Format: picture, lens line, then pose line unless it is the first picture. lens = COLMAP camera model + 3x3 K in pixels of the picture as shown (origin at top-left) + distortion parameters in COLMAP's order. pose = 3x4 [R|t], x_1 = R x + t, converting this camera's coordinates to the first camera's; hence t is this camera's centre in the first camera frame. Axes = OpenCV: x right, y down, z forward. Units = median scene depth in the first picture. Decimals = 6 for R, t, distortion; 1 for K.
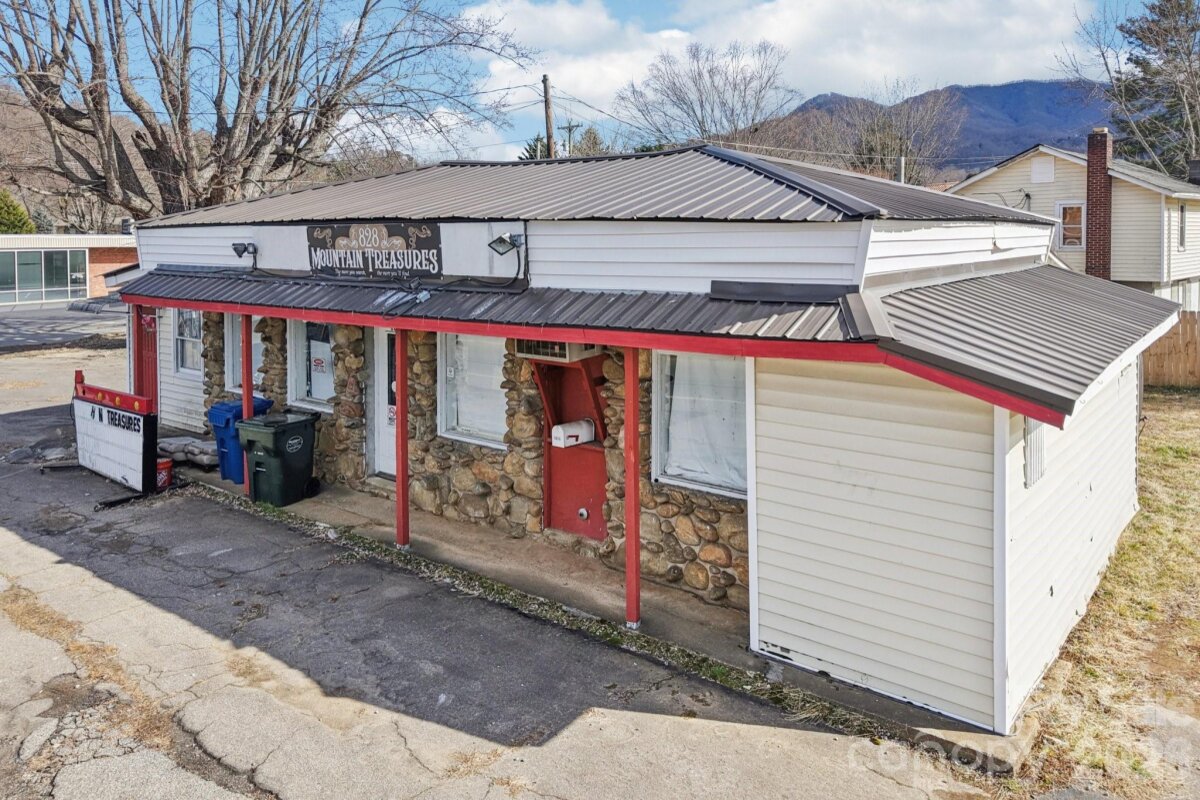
lens RADIAL K [[839.0, 0, 596.8], [0, 839.0, 258.7], [0, 0, 1]] dist [0.017045, -0.012543]
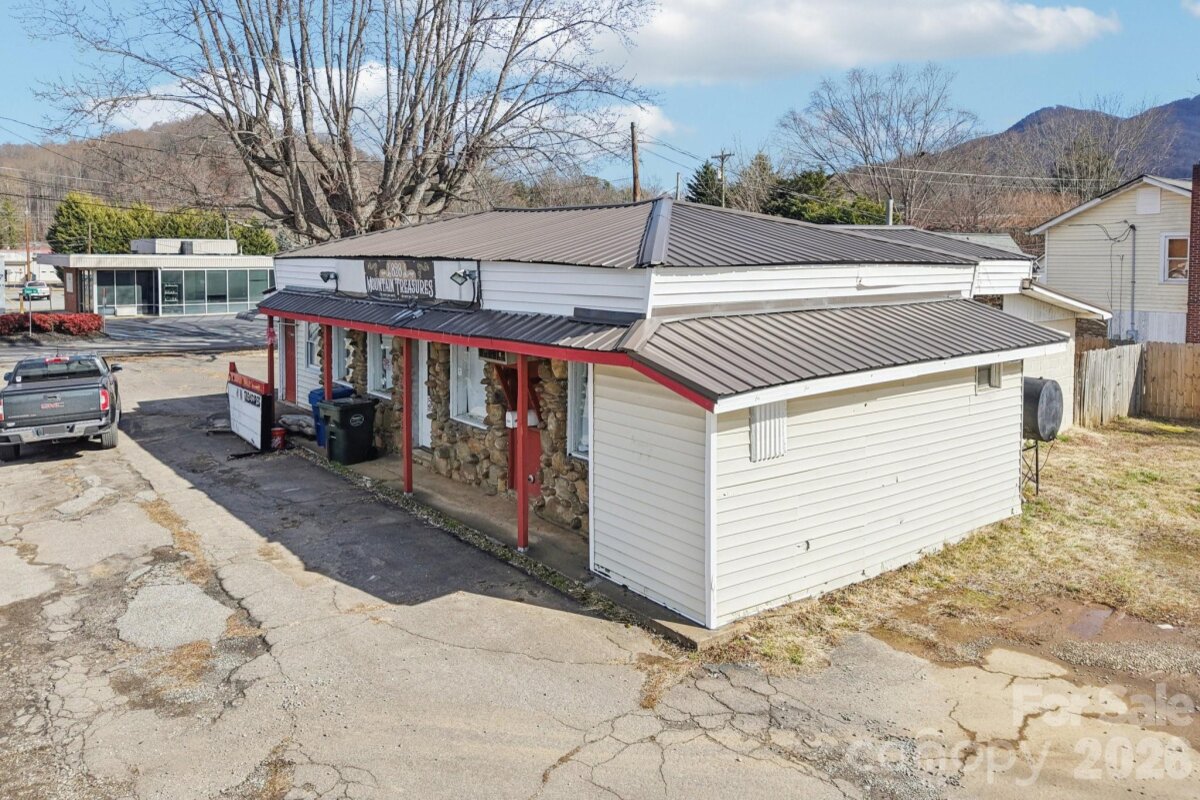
lens RADIAL K [[822.5, 0, 608.0], [0, 822.5, 294.0], [0, 0, 1]] dist [0.036360, -0.045486]
pose [[0.976146, 0.018307, -0.216340, 0.360175], [-0.014639, 0.999721, 0.018547, -0.016393], [0.216619, -0.014937, 0.976142, -0.237351]]
